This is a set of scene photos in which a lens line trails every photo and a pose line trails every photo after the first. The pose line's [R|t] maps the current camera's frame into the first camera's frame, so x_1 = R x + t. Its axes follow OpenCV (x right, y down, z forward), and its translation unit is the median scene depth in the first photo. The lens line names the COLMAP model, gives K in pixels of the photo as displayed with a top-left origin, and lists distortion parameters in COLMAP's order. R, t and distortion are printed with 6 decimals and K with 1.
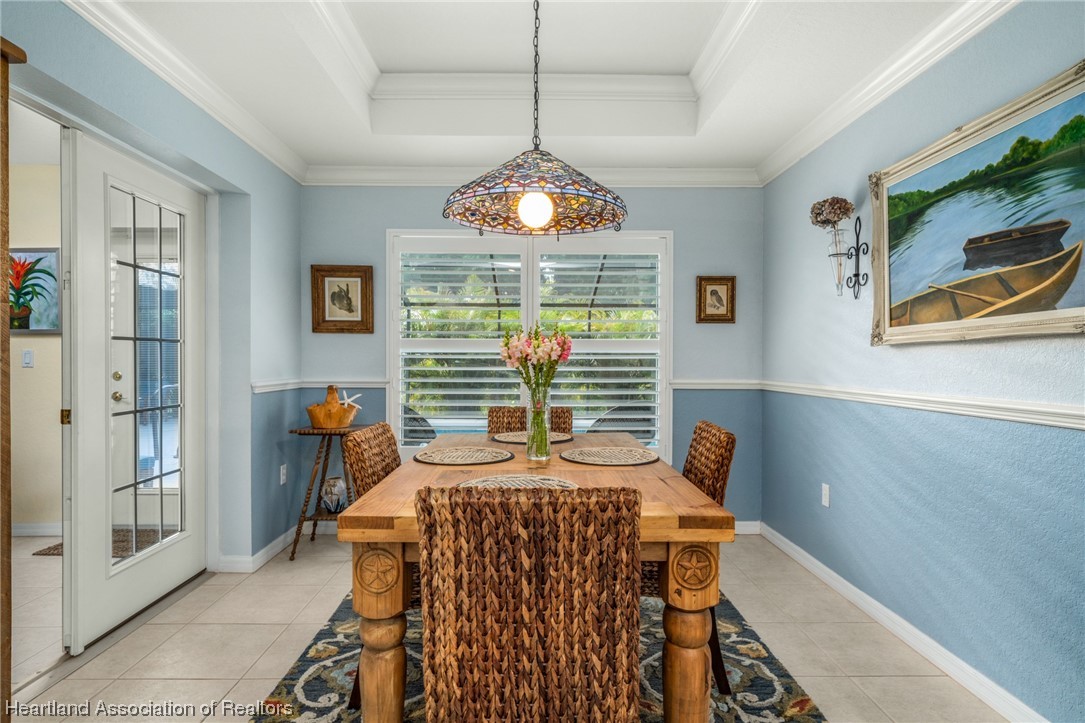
lens RADIAL K [[586.5, 0, 539.7], [0, 586.5, 362.7], [0, 0, 1]] dist [0.003249, -0.001107]
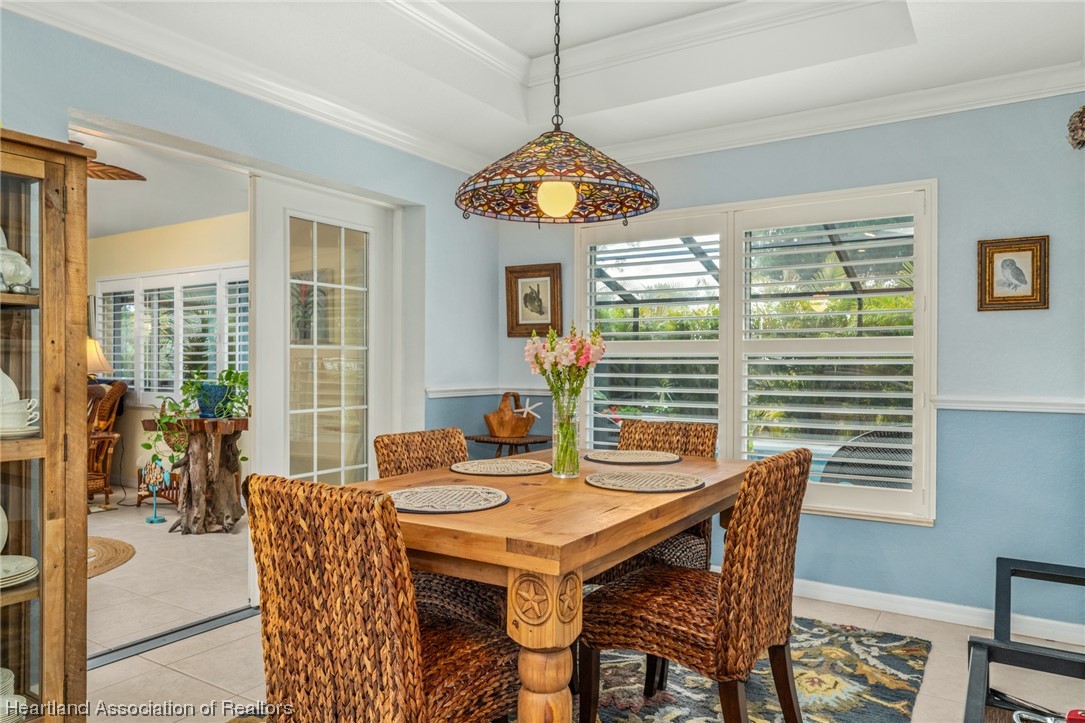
lens RADIAL K [[732.4, 0, 540.2], [0, 732.4, 362.9], [0, 0, 1]] dist [0.011256, -0.003029]
pose [[0.839001, -0.001163, -0.544128, 0.340343], [-0.003982, 0.999958, -0.008278, 0.000471], [0.544115, 0.009112, 0.838961, 0.029715]]
